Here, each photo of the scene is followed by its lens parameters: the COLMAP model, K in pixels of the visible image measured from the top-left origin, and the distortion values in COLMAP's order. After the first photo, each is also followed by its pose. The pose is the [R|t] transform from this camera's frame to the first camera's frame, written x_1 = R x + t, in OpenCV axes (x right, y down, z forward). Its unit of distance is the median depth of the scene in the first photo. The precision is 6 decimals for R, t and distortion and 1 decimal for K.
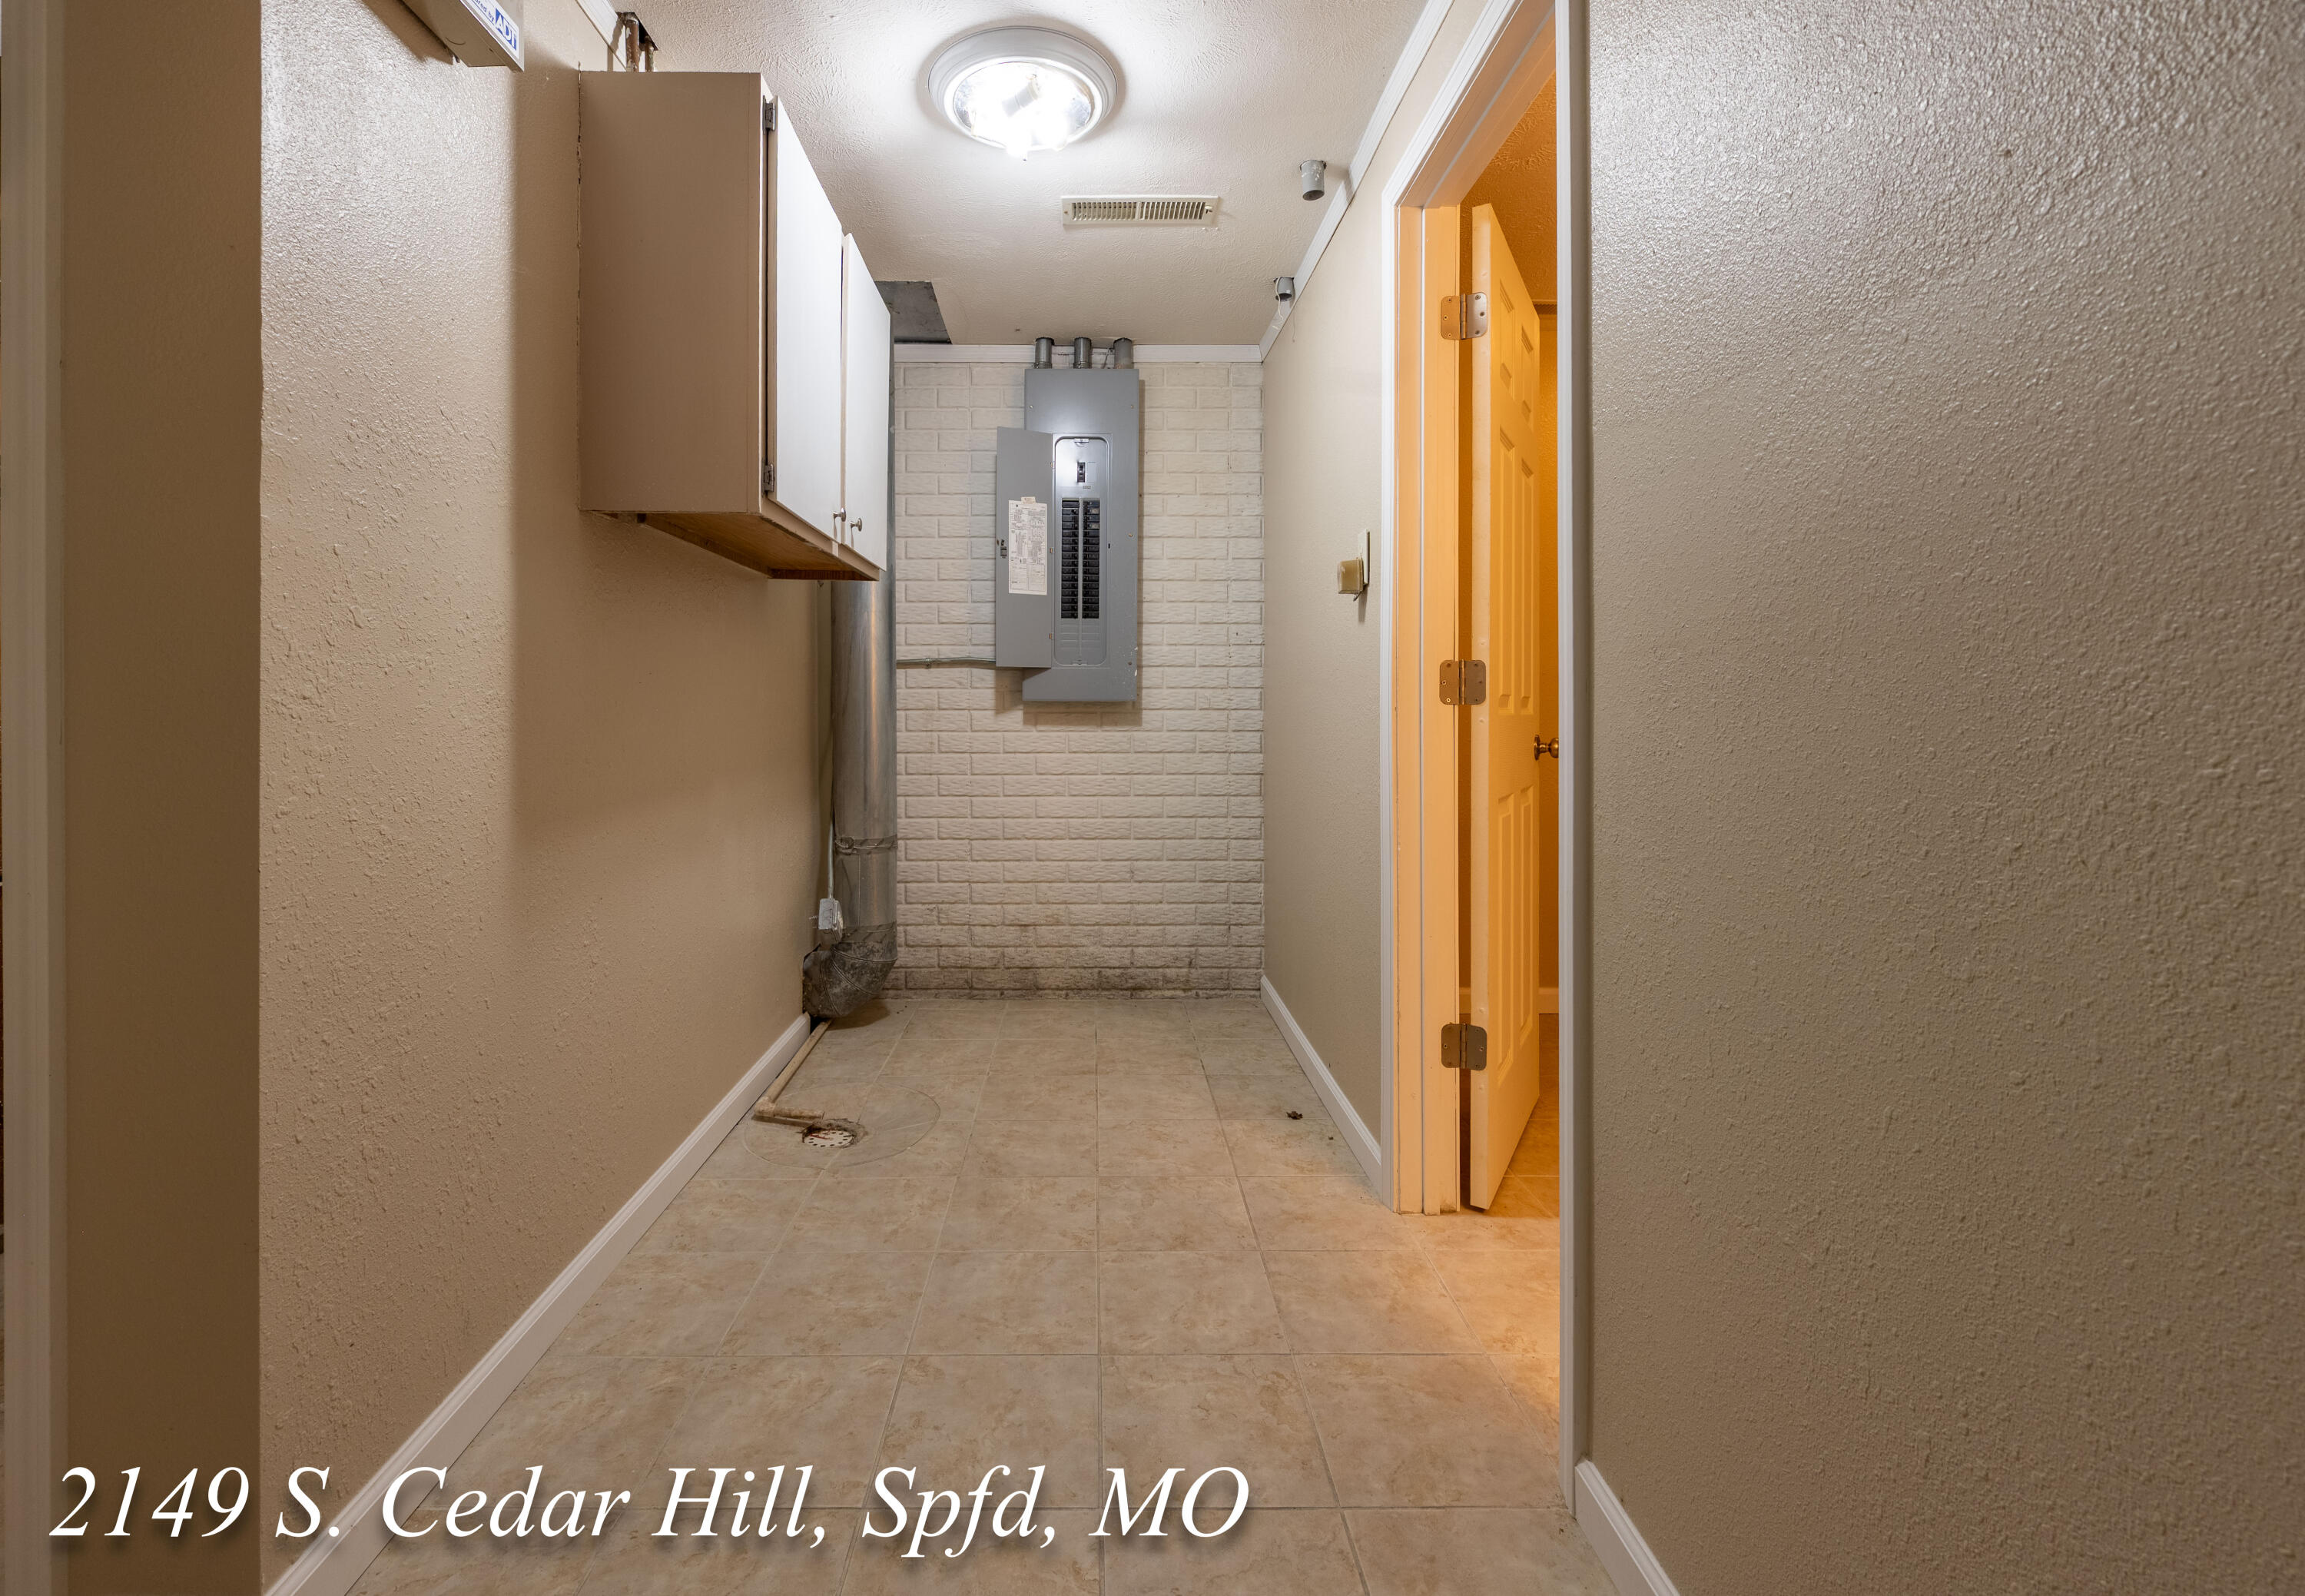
lens RADIAL K [[1052.1, 0, 1147.5], [0, 1052.1, 710.7], [0, 0, 1]] dist [0.001521, 0.000324]
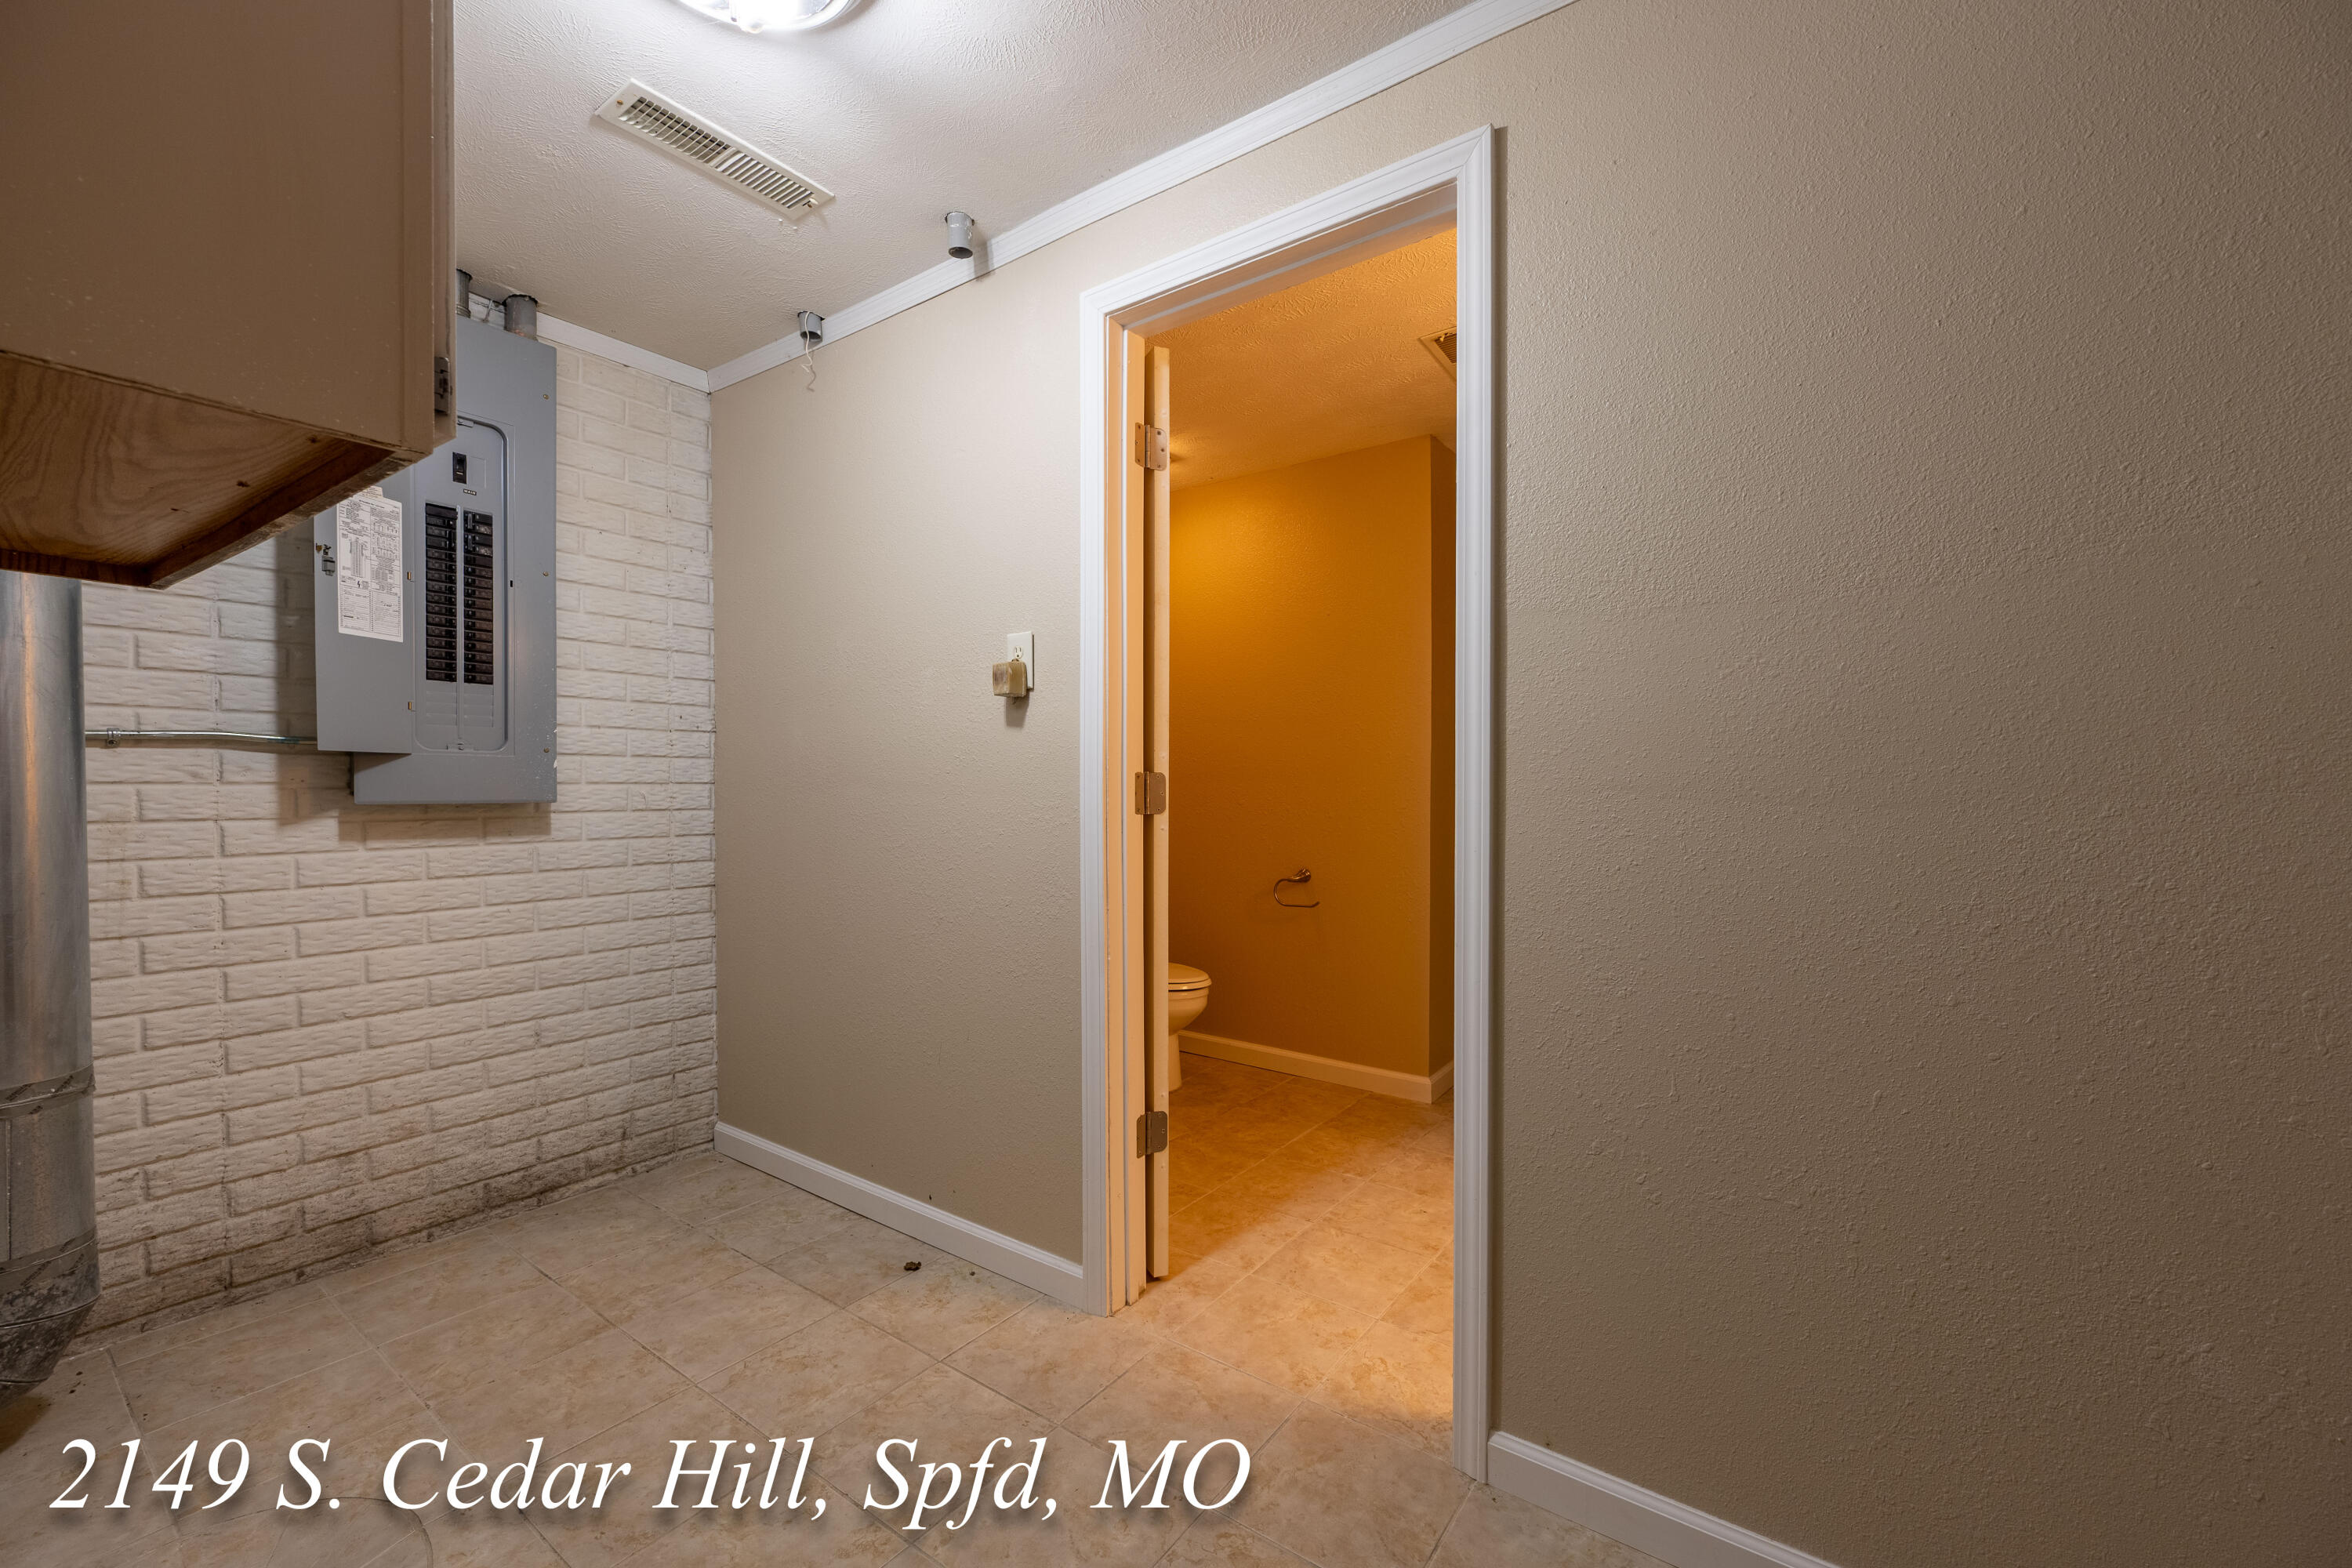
lens RADIAL K [[931.2, 0, 1179.8], [0, 931.2, 798.1], [0, 0, 1]] dist [0.000464, -0.000058]
pose [[0.591913, -0.011772, 0.805916, -0.272654], [-0.002948, 0.999855, 0.016770, -0.023663], [-0.805996, -0.012302, 0.591793, 0.259674]]
